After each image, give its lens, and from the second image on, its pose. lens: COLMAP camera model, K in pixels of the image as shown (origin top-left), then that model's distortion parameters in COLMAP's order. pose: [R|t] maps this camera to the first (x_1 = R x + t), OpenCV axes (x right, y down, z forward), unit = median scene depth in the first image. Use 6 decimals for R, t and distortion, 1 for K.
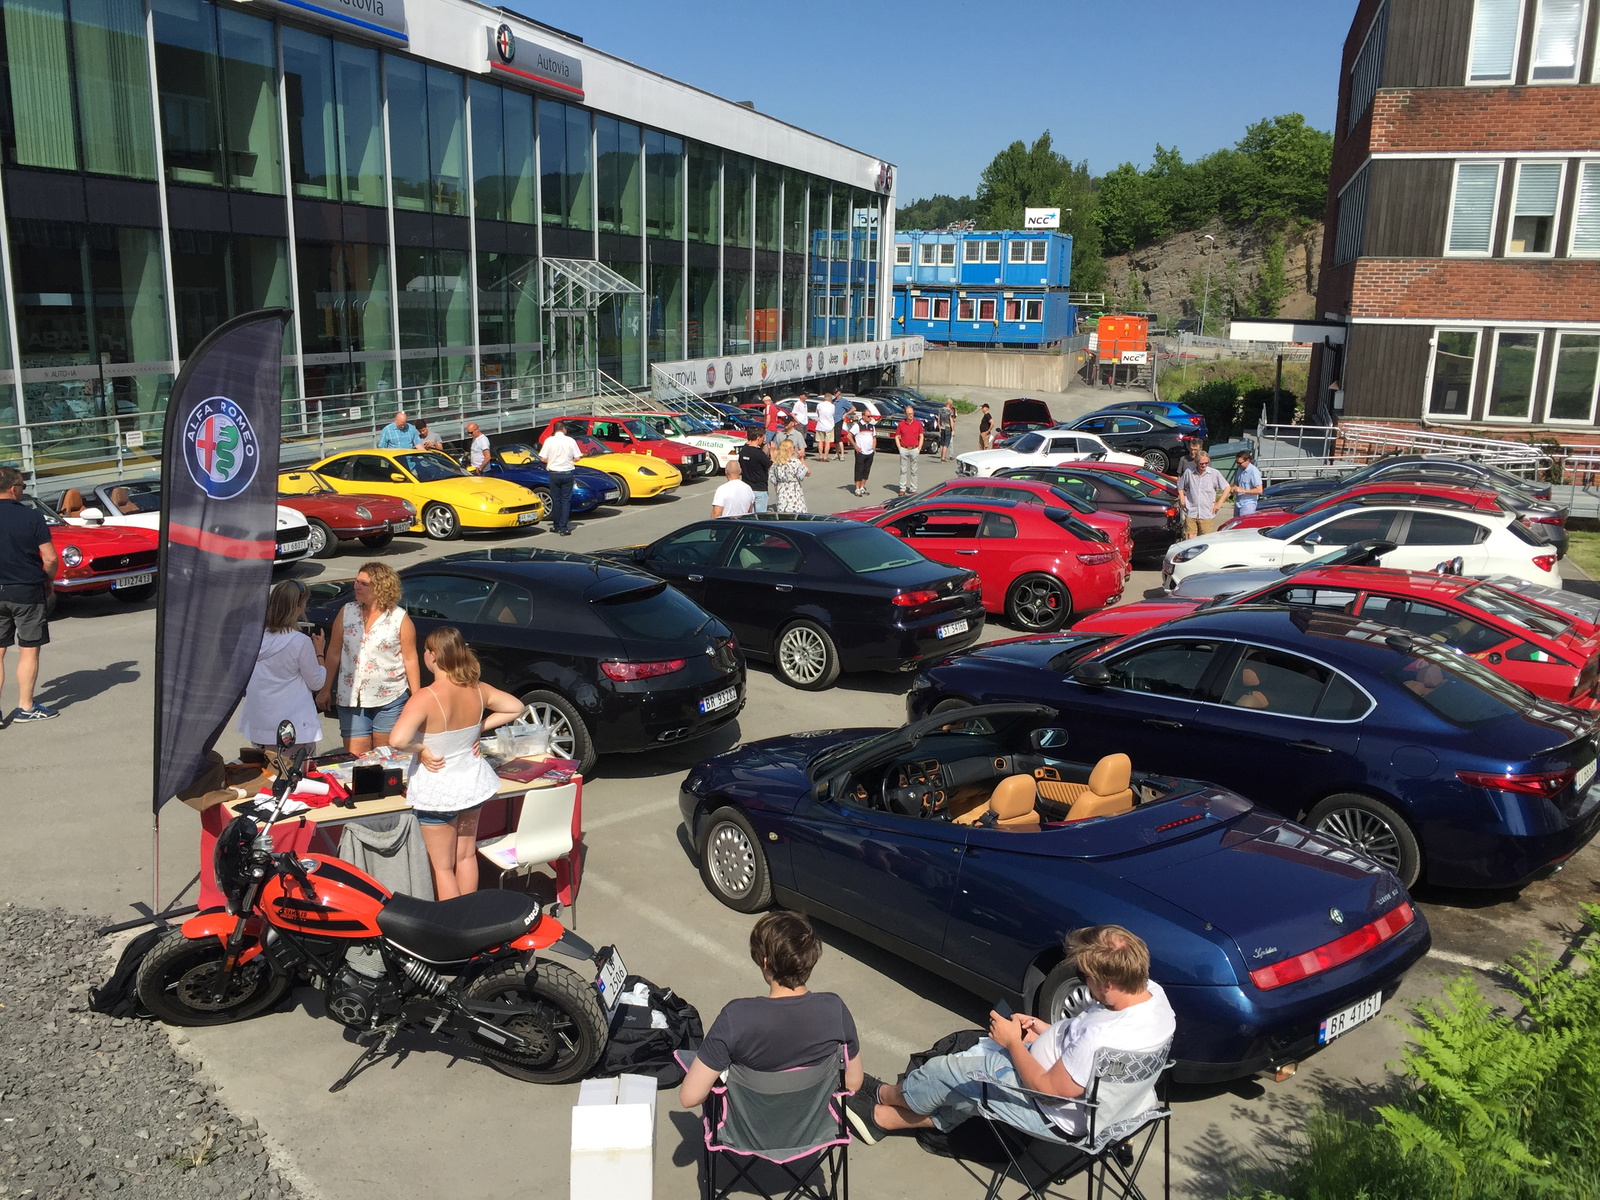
lens RADIAL K [[1342.9, 0, 800.0], [0, 1342.9, 600.0], [0, 0, 1]] dist [0.079434, -0.089290]
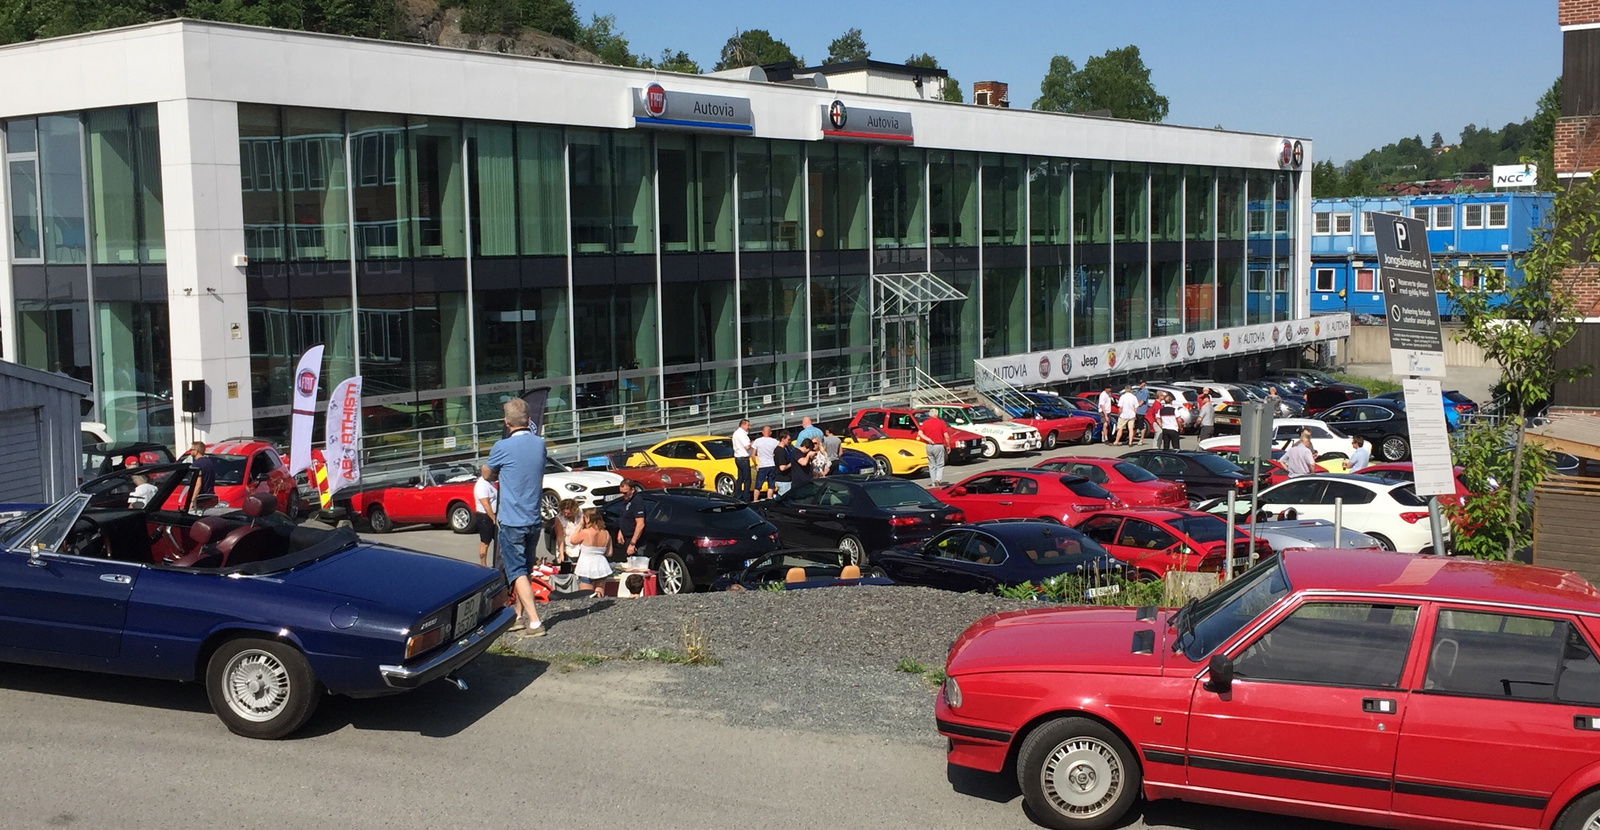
lens RADIAL K [[1575.8, 0, 800.0], [0, 1575.8, 415.0], [0, 0, 1]] dist [0.057476, 0.000061]
pose [[0.947524, -0.005065, -0.319643, 0.207176], [-0.034446, 0.992436, -0.117833, 0.036319], [0.317822, 0.122660, 0.940183, -0.332312]]
